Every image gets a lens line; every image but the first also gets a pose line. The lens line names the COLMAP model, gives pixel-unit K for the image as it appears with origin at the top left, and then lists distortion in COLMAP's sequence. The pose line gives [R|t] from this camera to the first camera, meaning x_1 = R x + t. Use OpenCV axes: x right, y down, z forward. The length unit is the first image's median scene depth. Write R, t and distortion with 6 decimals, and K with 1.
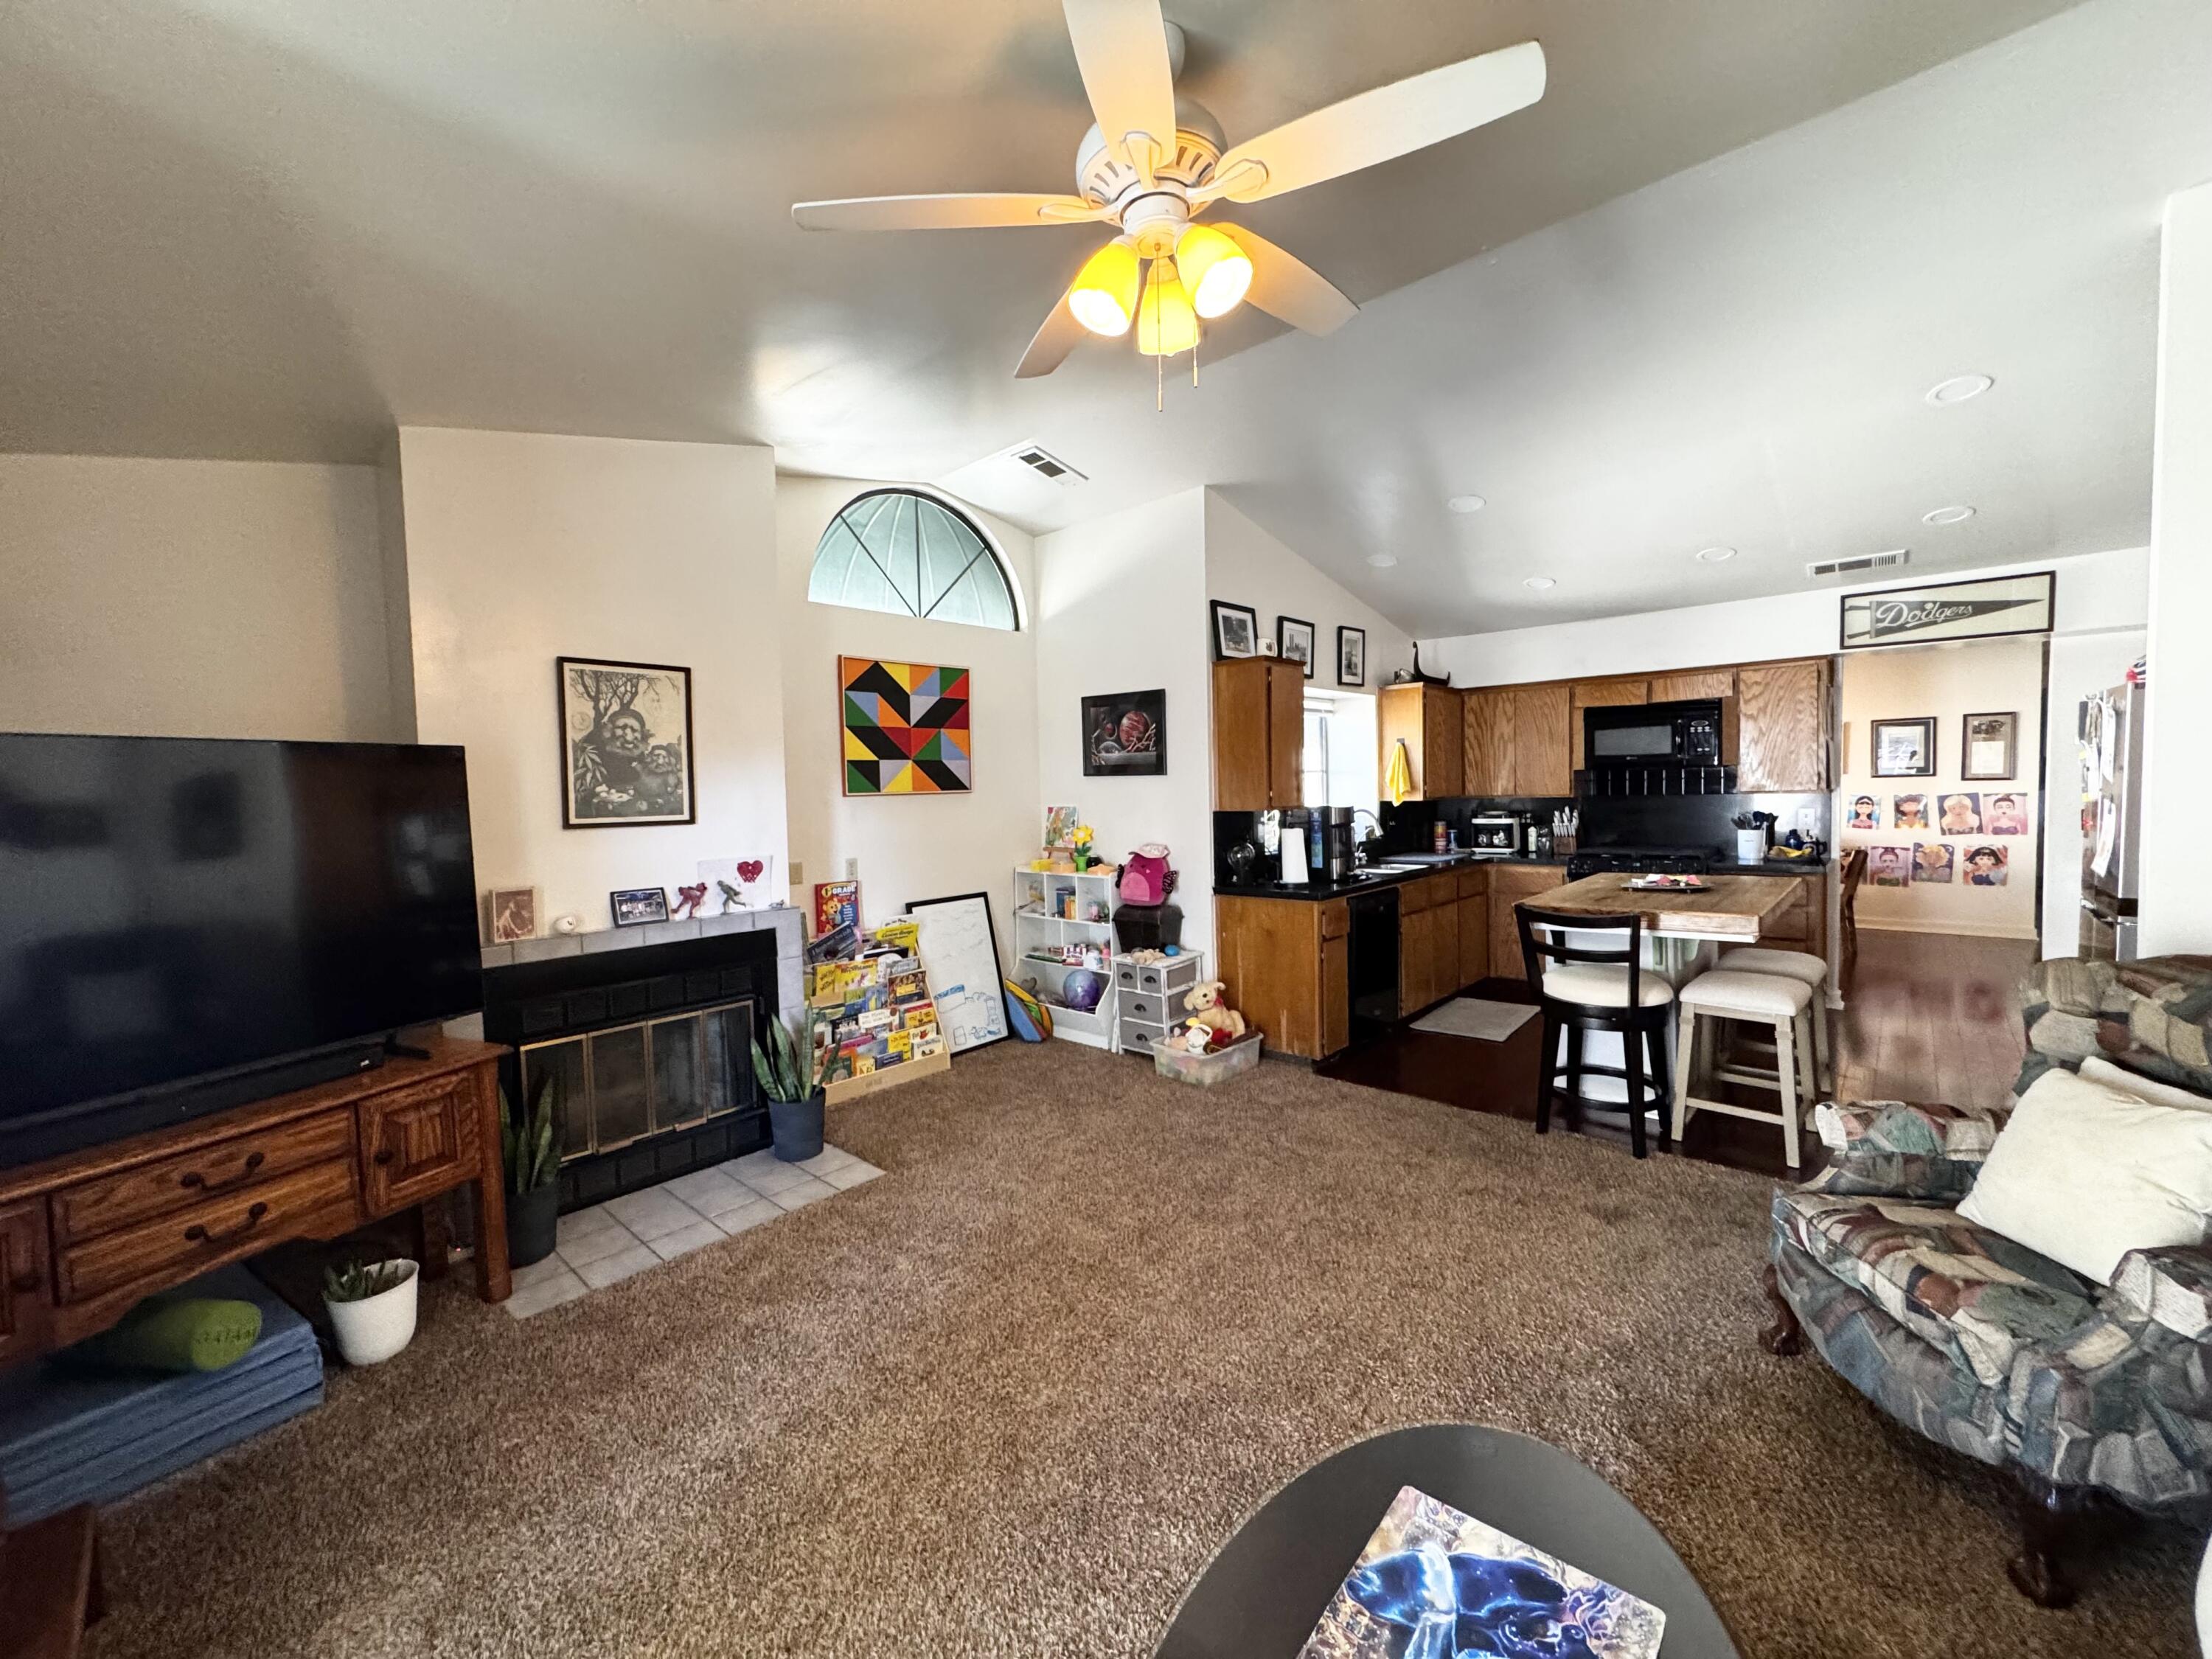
lens RADIAL K [[886.8, 0, 1101.6], [0, 886.8, 827.6], [0, 0, 1]] dist [-0.001980, -0.000012]
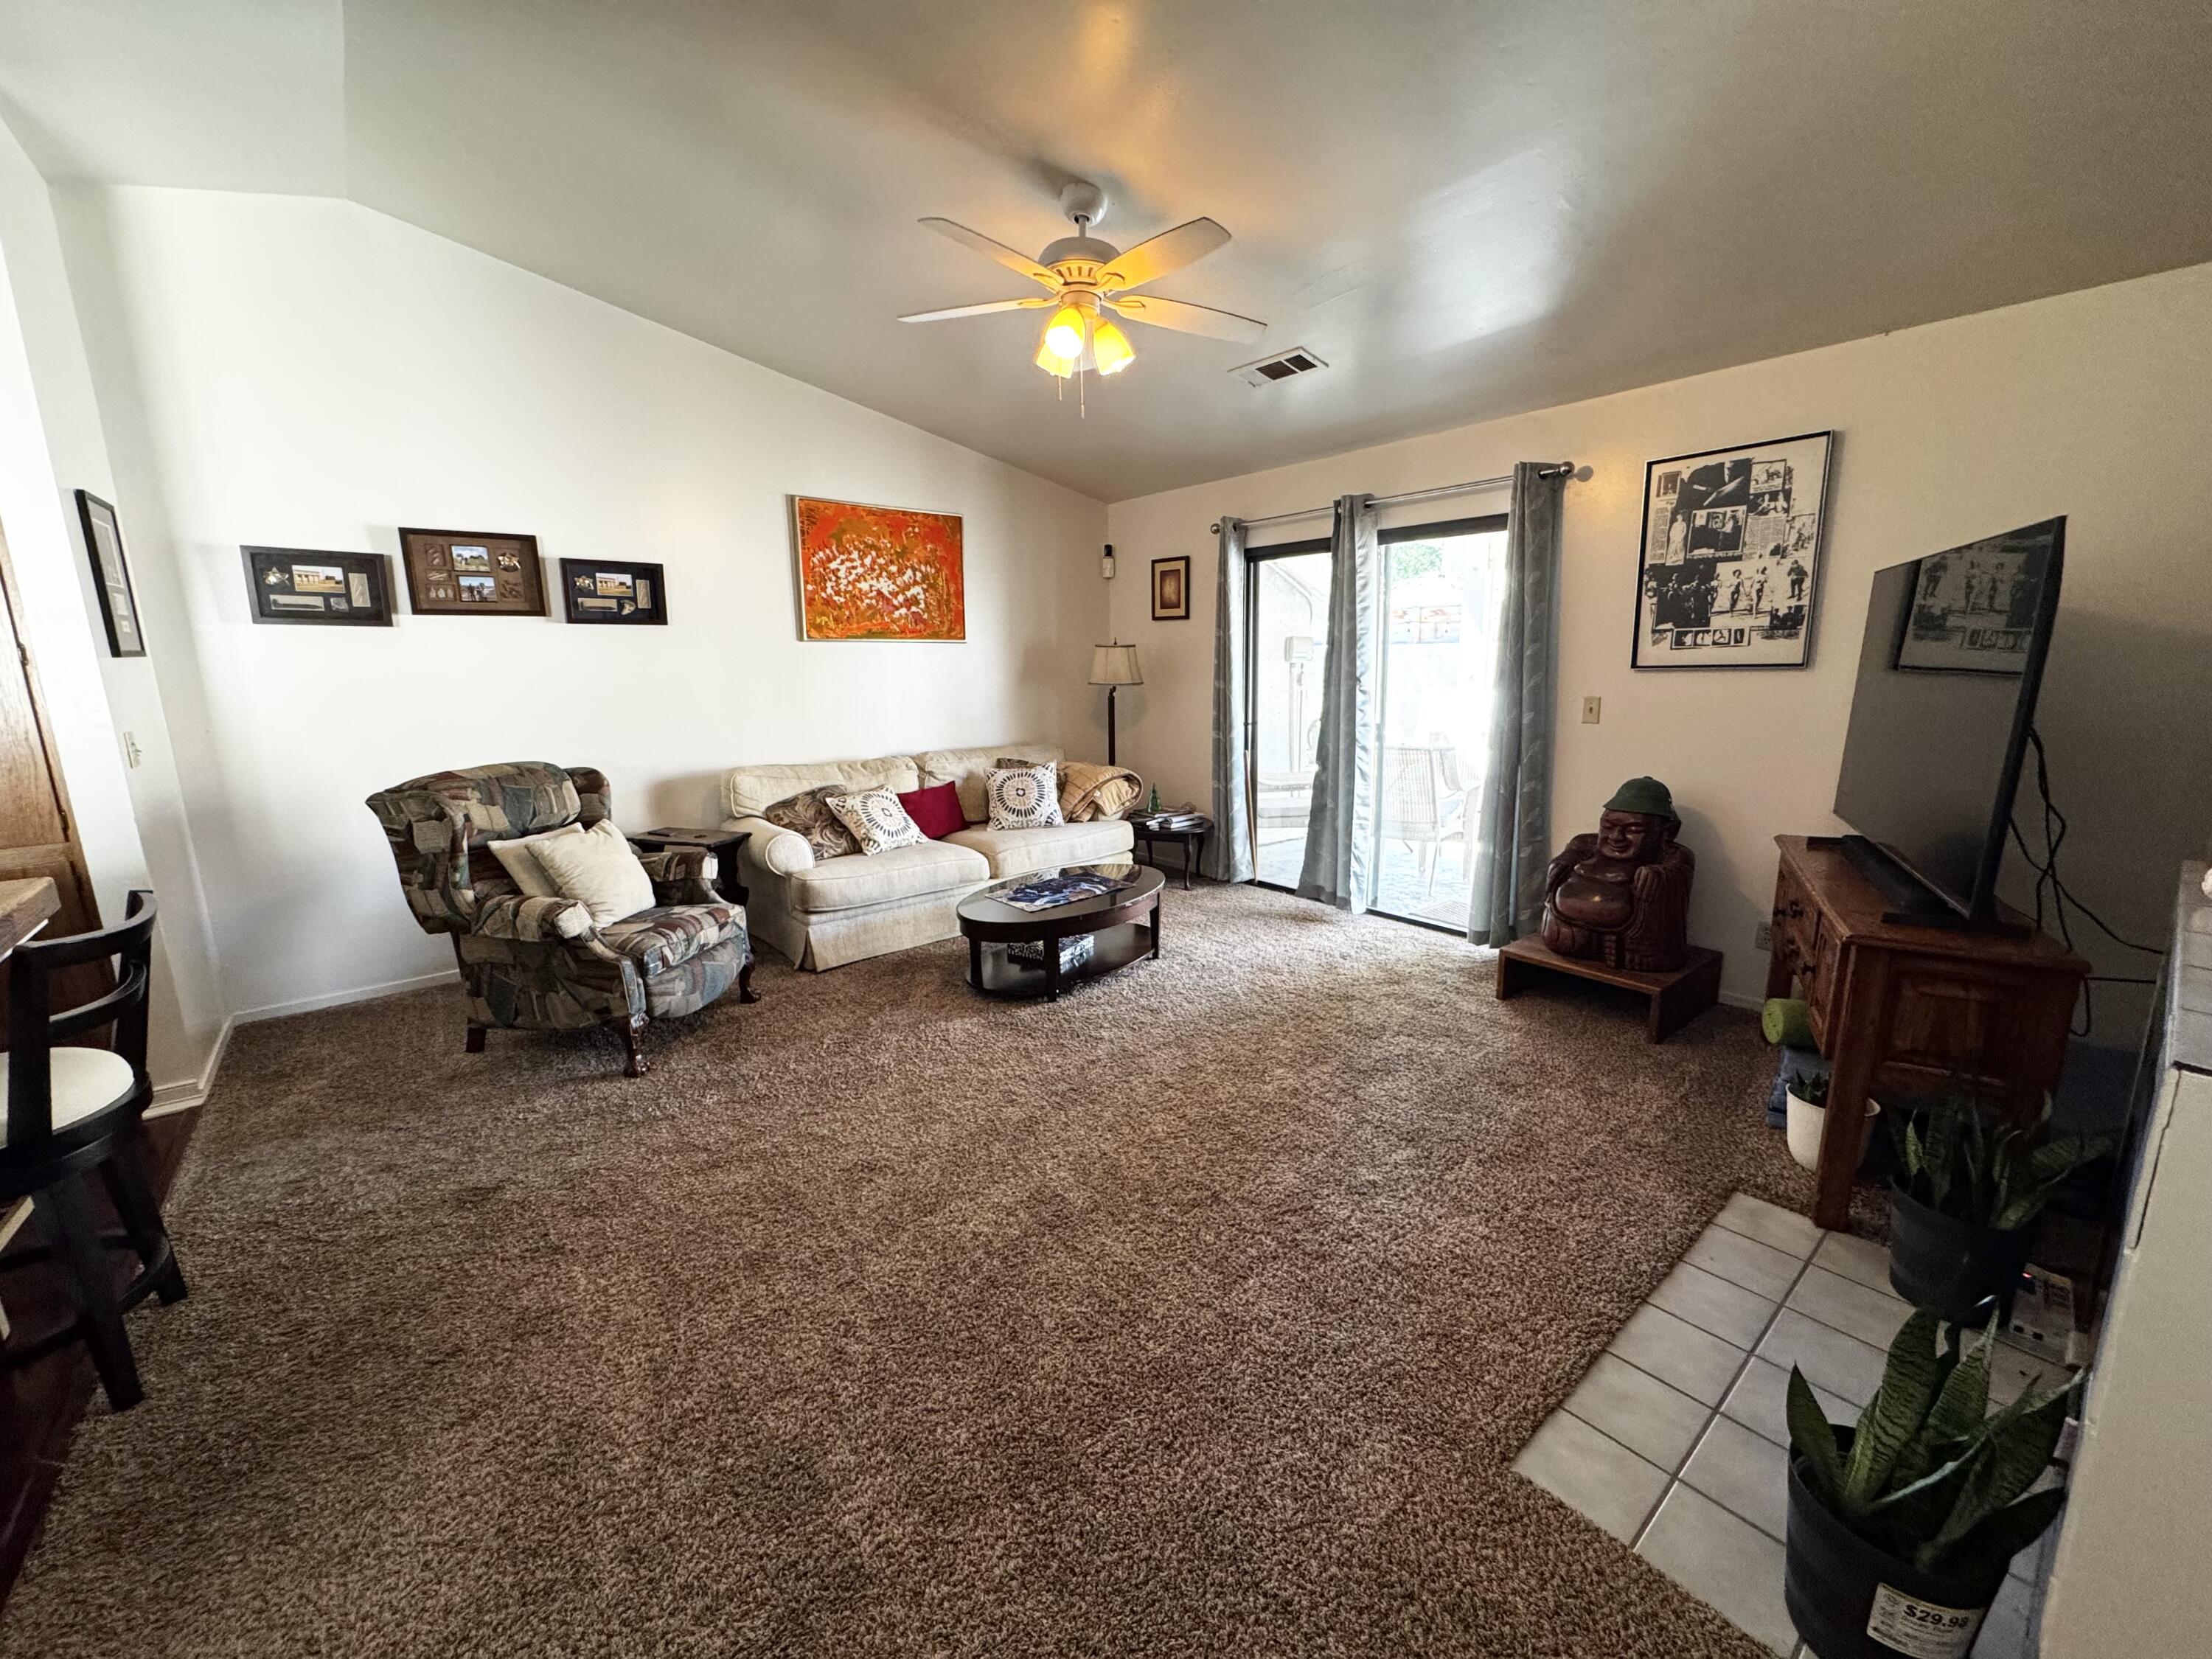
lens RADIAL K [[886.8, 0, 1101.6], [0, 886.8, 827.6], [0, 0, 1]] dist [-0.001980, -0.000012]
pose [[-0.988750, 0.015587, 0.148766, -0.099224], [0.050820, 0.970402, 0.236089, -0.043498], [-0.140683, 0.240993, -0.960276, 1.303875]]
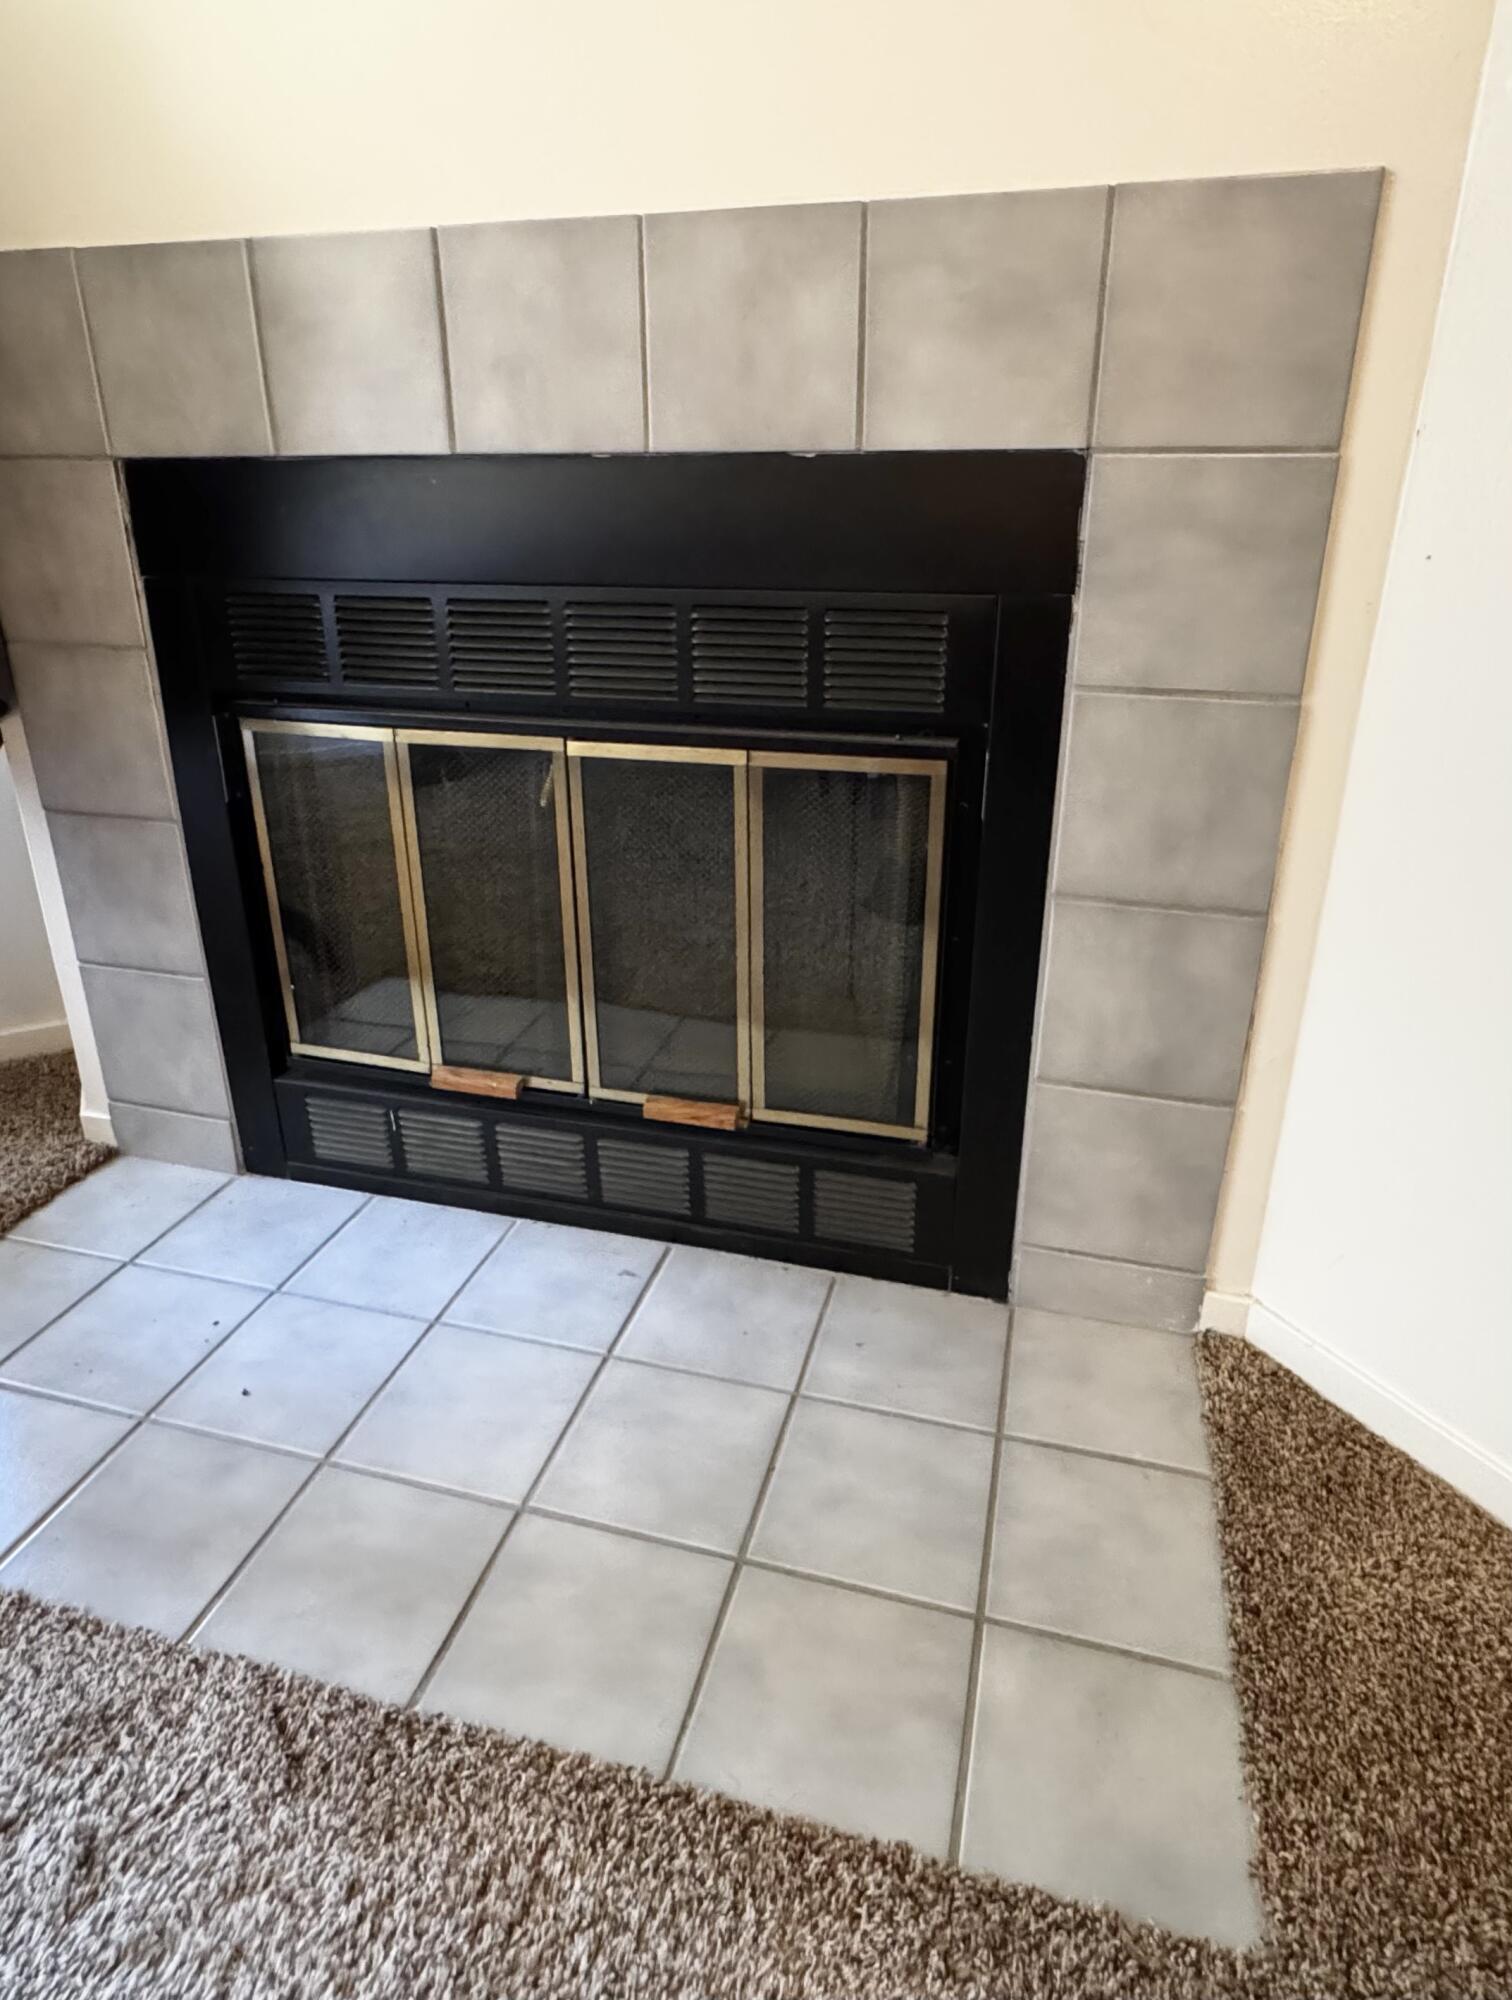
lens RADIAL K [[1199.5, 0, 756.0], [0, 1199.5, 1000.0], [0, 0, 1]] dist [0.002912, 0.000176]
pose [[0.441895, 0.374073, -0.815352, -0.121412], [-0.057177, 0.918805, 0.390548, 0.128376], [0.895243, -0.125962, 0.427403, 0.805548]]
